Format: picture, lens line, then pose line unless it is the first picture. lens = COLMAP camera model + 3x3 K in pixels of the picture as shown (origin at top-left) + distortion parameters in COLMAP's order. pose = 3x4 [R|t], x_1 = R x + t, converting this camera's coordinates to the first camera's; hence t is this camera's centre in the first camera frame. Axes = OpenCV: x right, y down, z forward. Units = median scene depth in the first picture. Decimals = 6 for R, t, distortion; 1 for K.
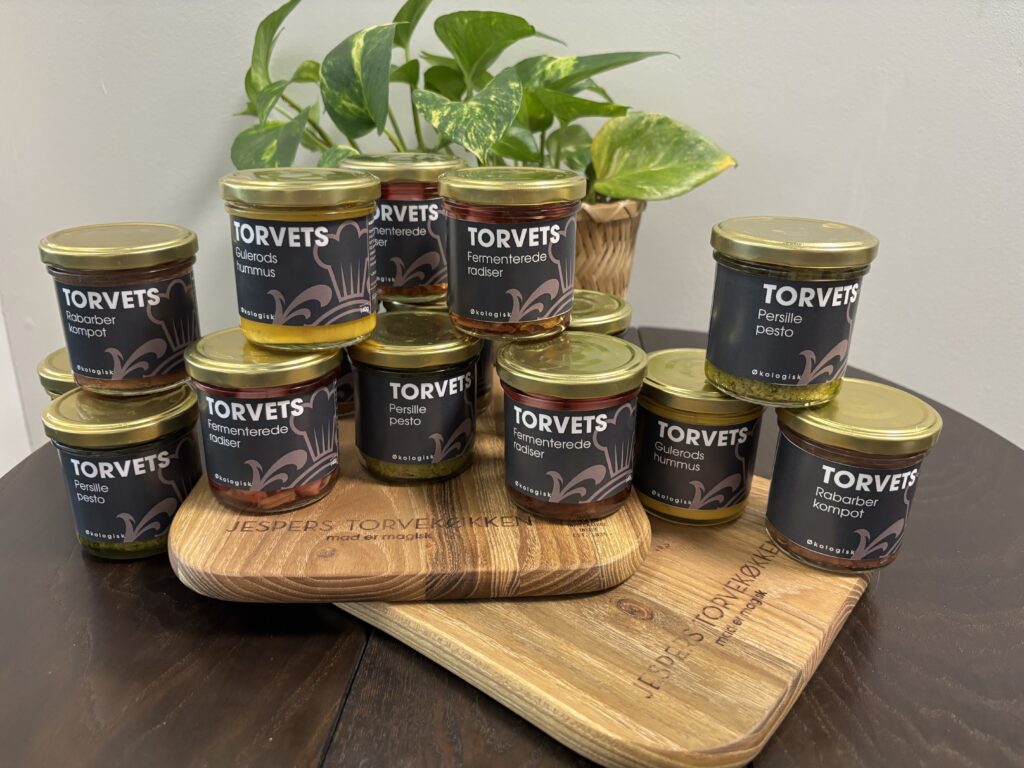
lens RADIAL K [[910.6, 0, 512.0], [0, 910.6, 384.0], [0, 0, 1]] dist [0.011734, 0.004306]
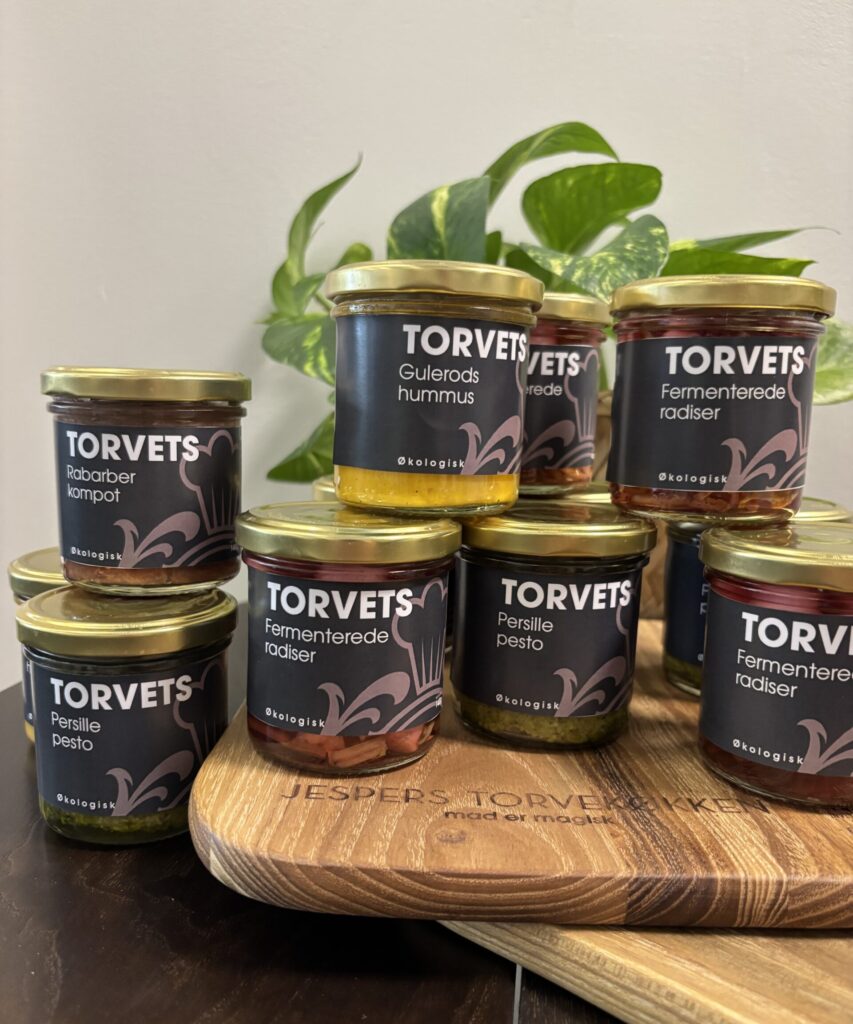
lens RADIAL K [[1021.1, 0, 426.5], [0, 1021.1, 512.0], [0, 0, 1]] dist [-0.010227, -0.004856]
pose [[0.997833, 0.027811, -0.059623, -0.173194], [-0.039298, 0.978777, -0.201123, 0.103777], [0.052764, 0.203030, 0.977750, 0.272250]]
